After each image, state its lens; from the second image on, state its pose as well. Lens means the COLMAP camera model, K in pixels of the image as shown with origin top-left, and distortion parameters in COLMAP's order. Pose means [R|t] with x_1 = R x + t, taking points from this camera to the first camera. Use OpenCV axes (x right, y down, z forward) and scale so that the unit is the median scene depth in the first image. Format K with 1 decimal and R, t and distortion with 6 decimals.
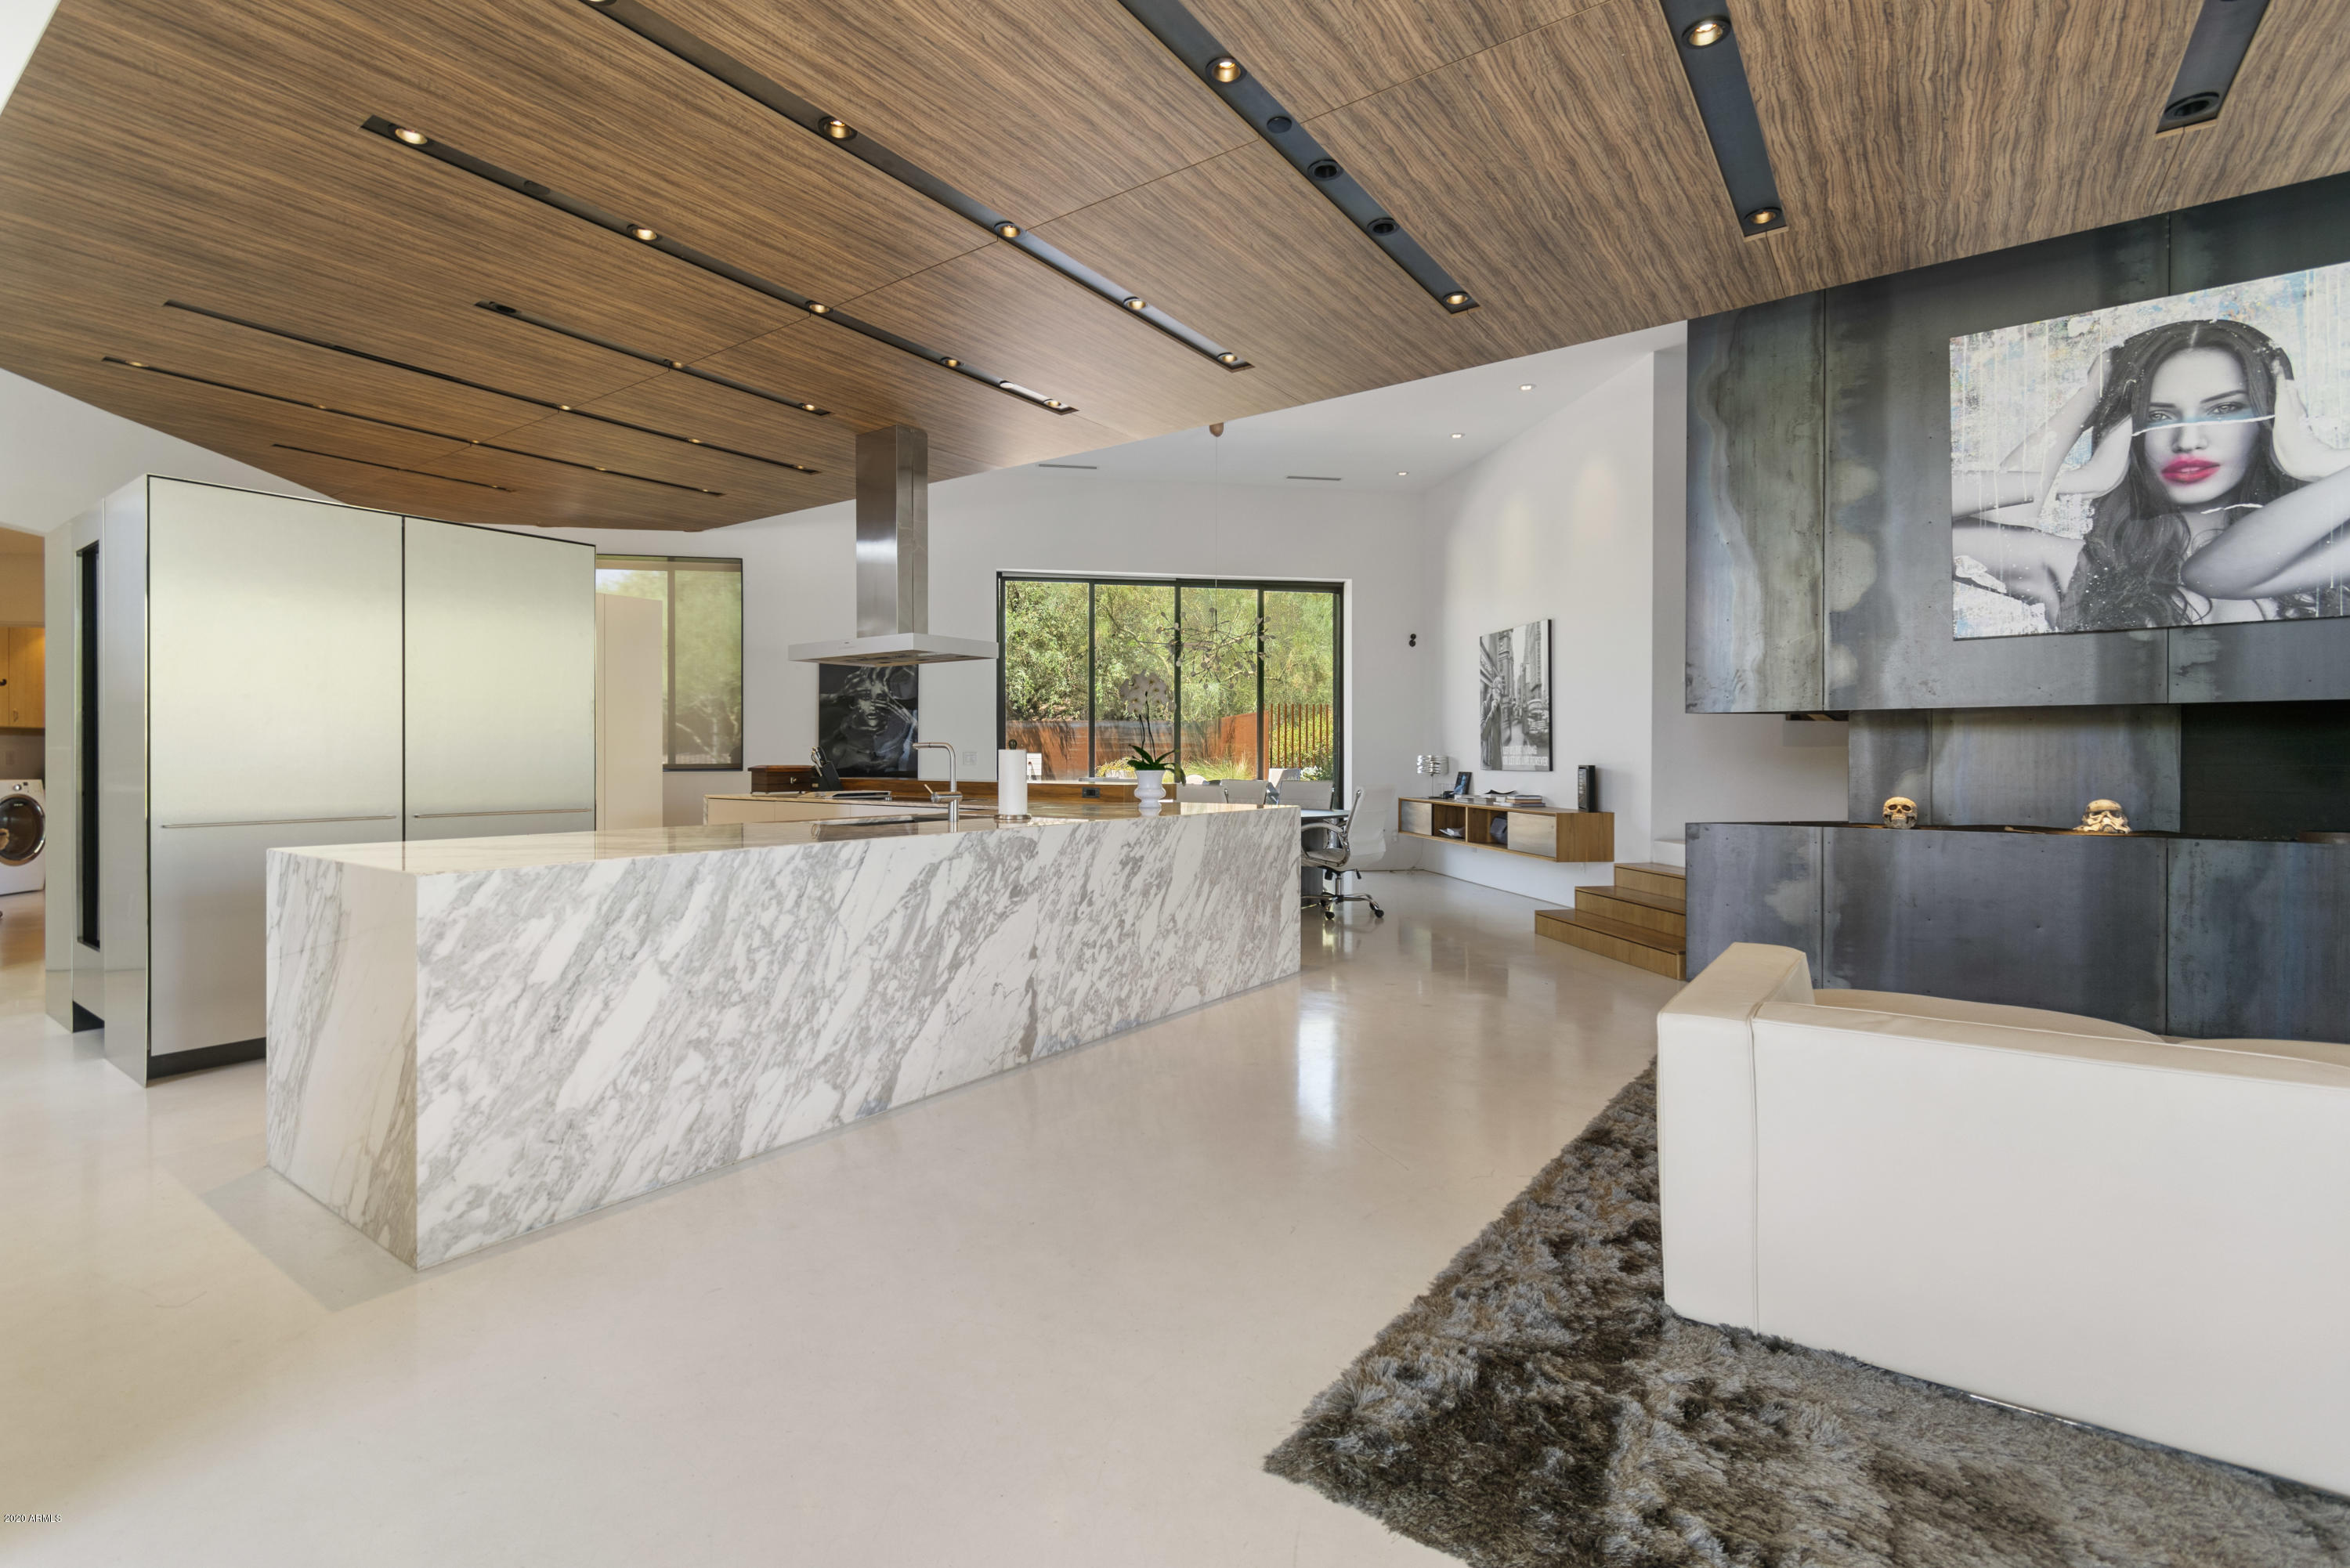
lens RADIAL K [[1064.8, 0, 1177.6], [0, 1064.8, 756.9], [0, 0, 1]] dist [0.001734, 0.000052]
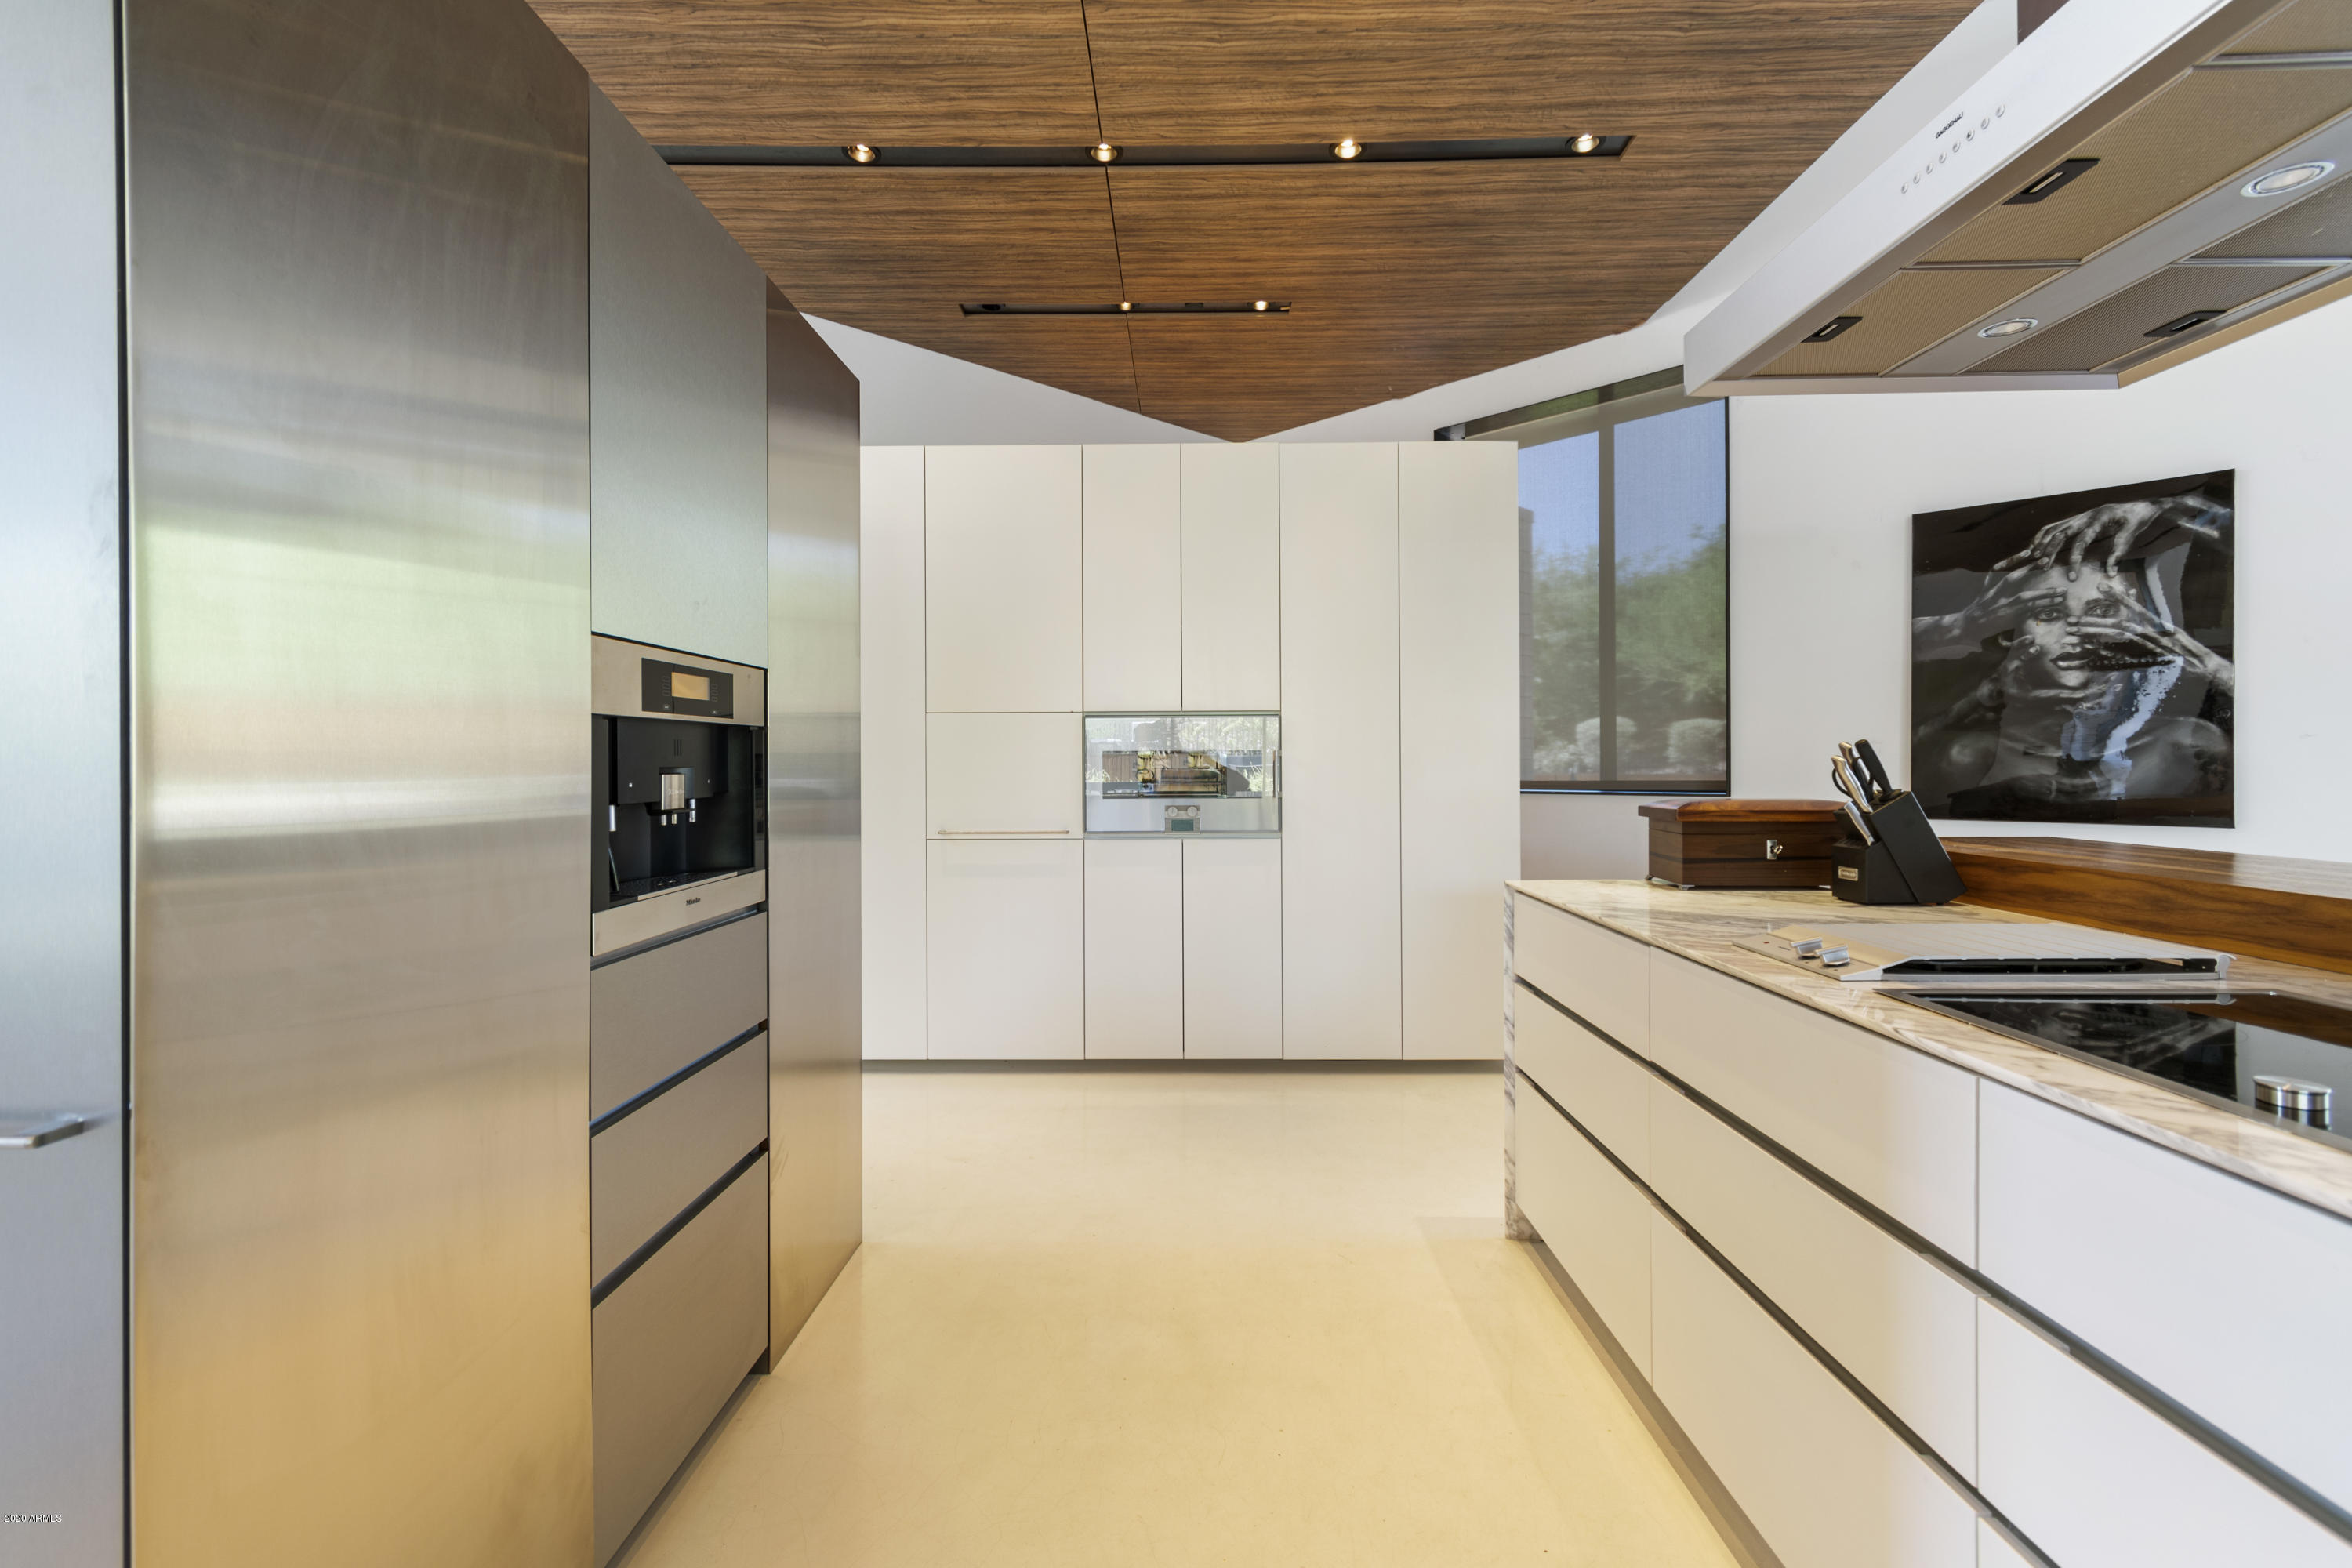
lens RADIAL K [[1056.8, 0, 1176.5], [0, 1056.8, 777.3], [0, 0, 1]] dist [0.002247, -0.000473]
pose [[0.566664, 0.004934, -0.823934, -0.375349], [0.007701, 0.999907, 0.011284, -0.007284], [0.823913, -0.012739, 0.566574, 1.253094]]
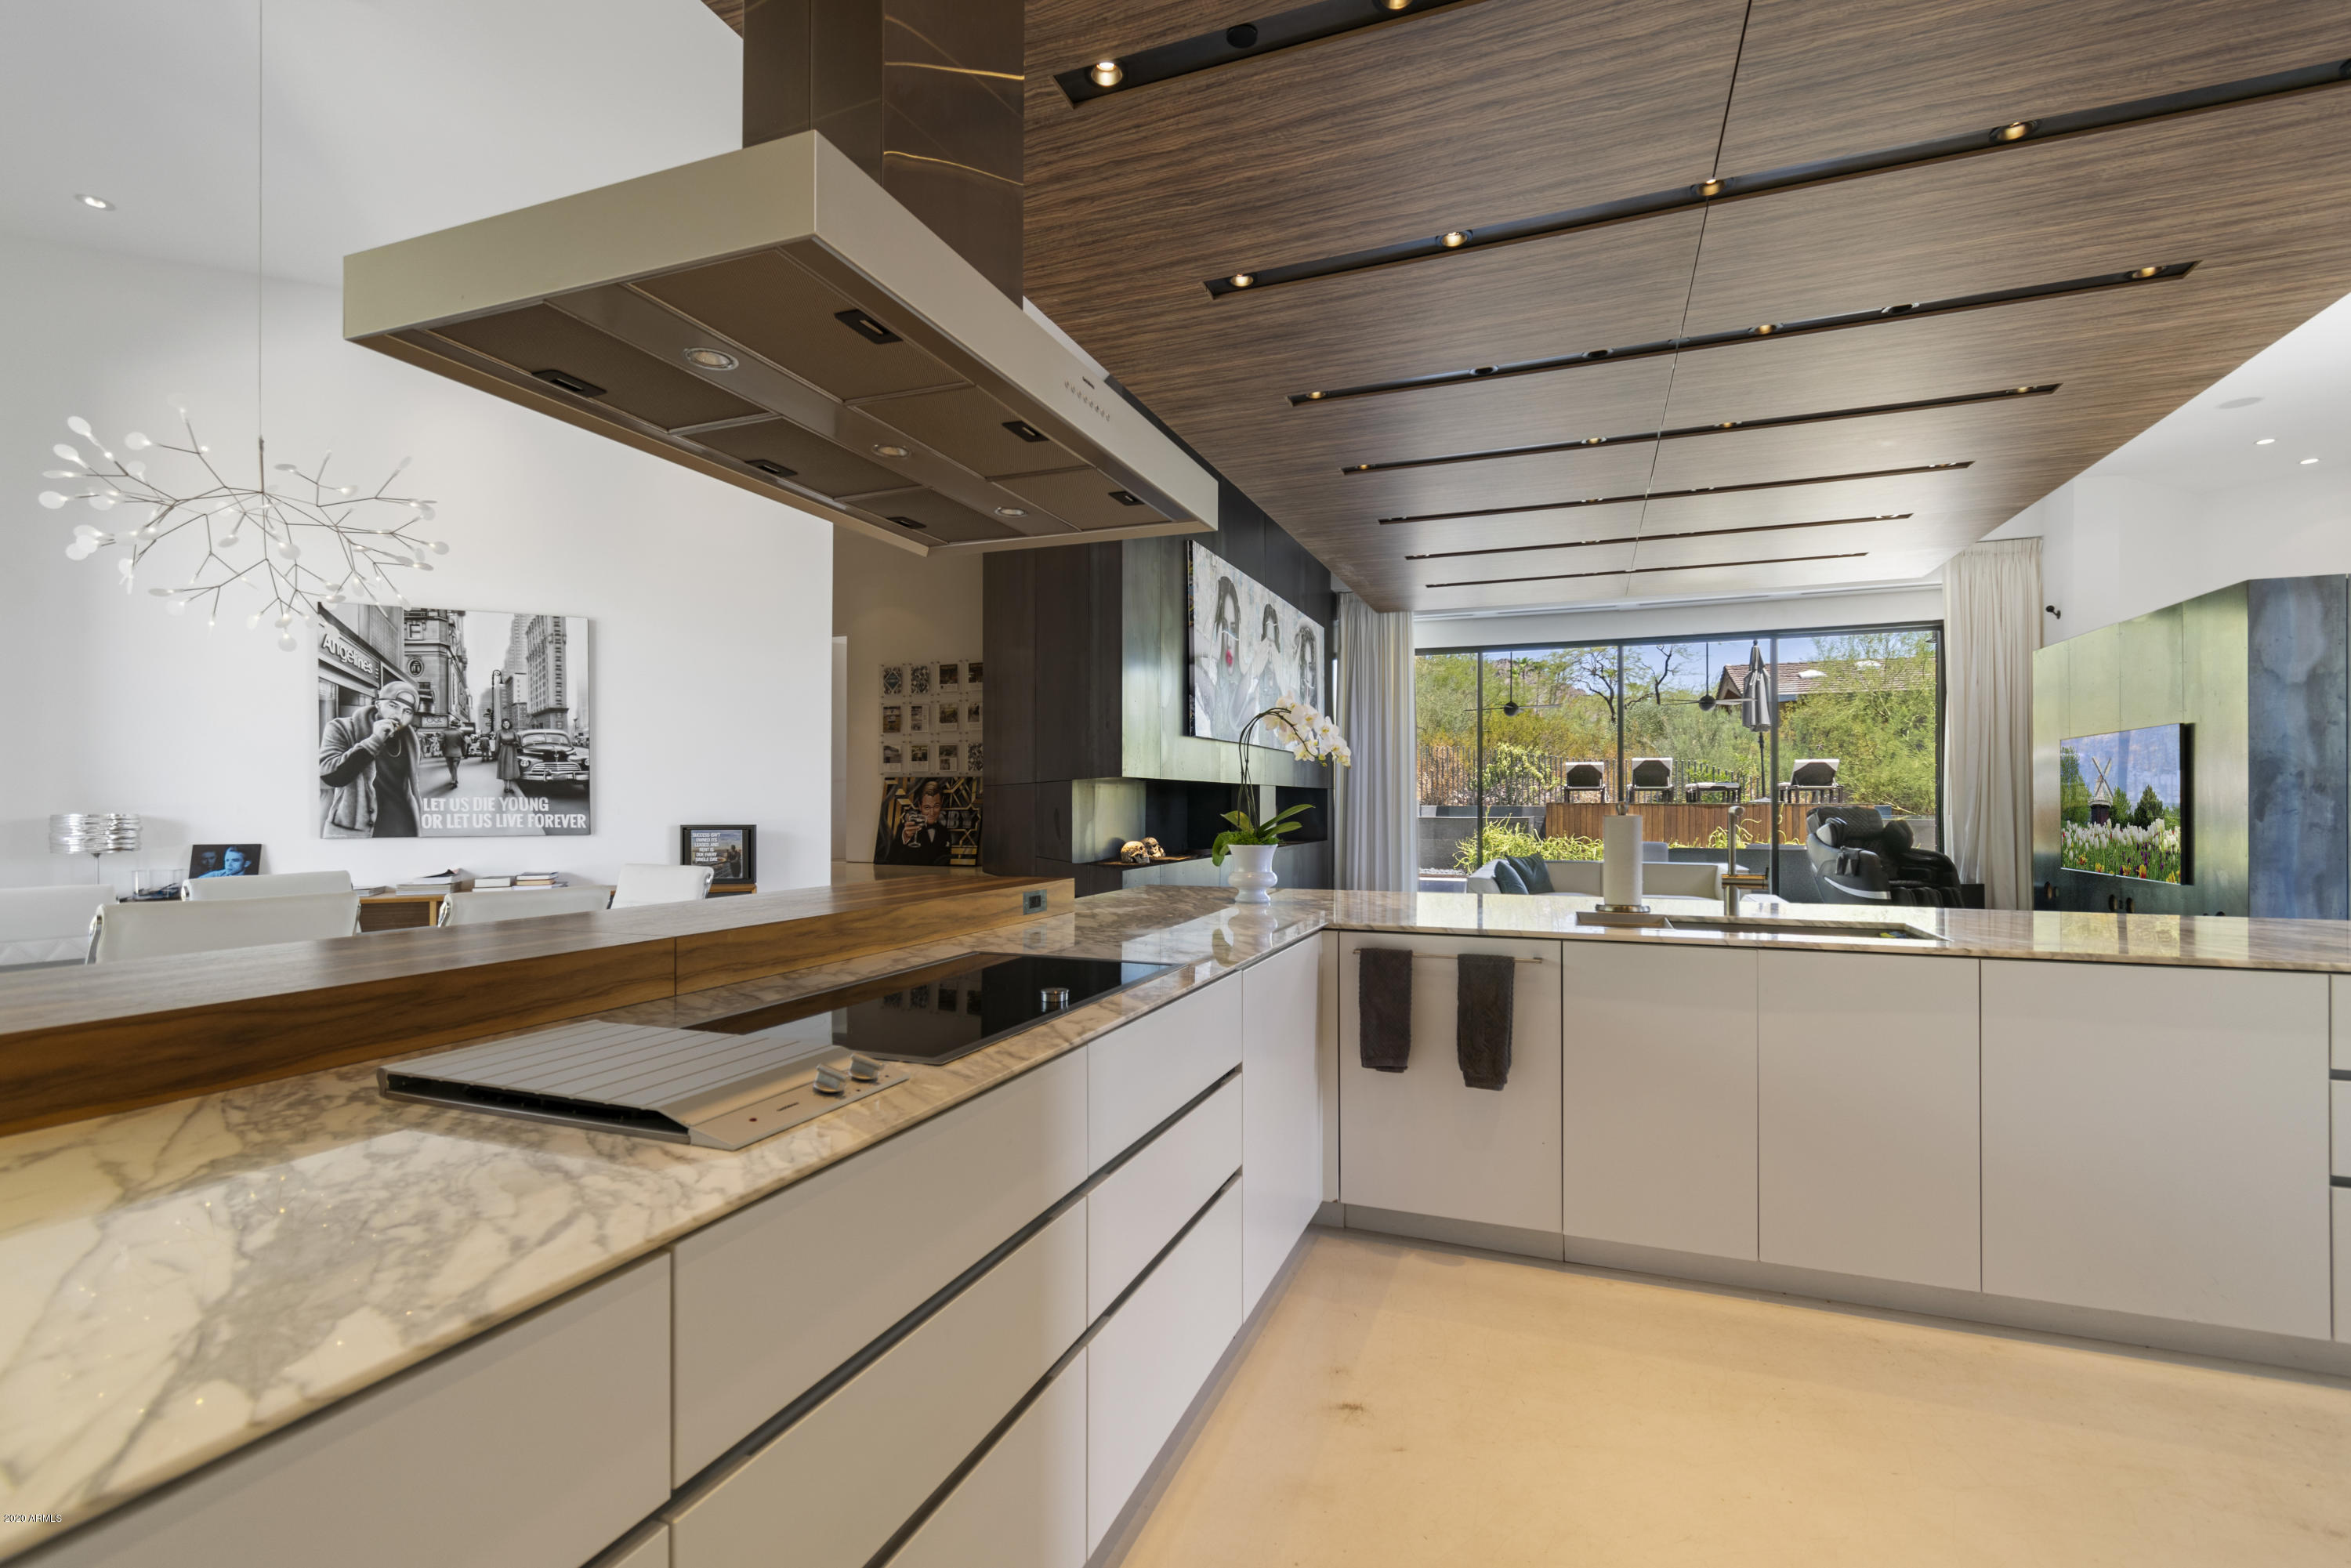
lens RADIAL K [[1044.9, 0, 1173.5], [0, 1044.9, 795.5], [0, 0, 1]] dist [0.000834, -0.000195]
pose [[-0.246569, 0.008629, 0.969087, -0.848868], [0.000497, 0.999961, -0.008777, -0.012523], [-0.969125, -0.001682, -0.246564, 1.629403]]
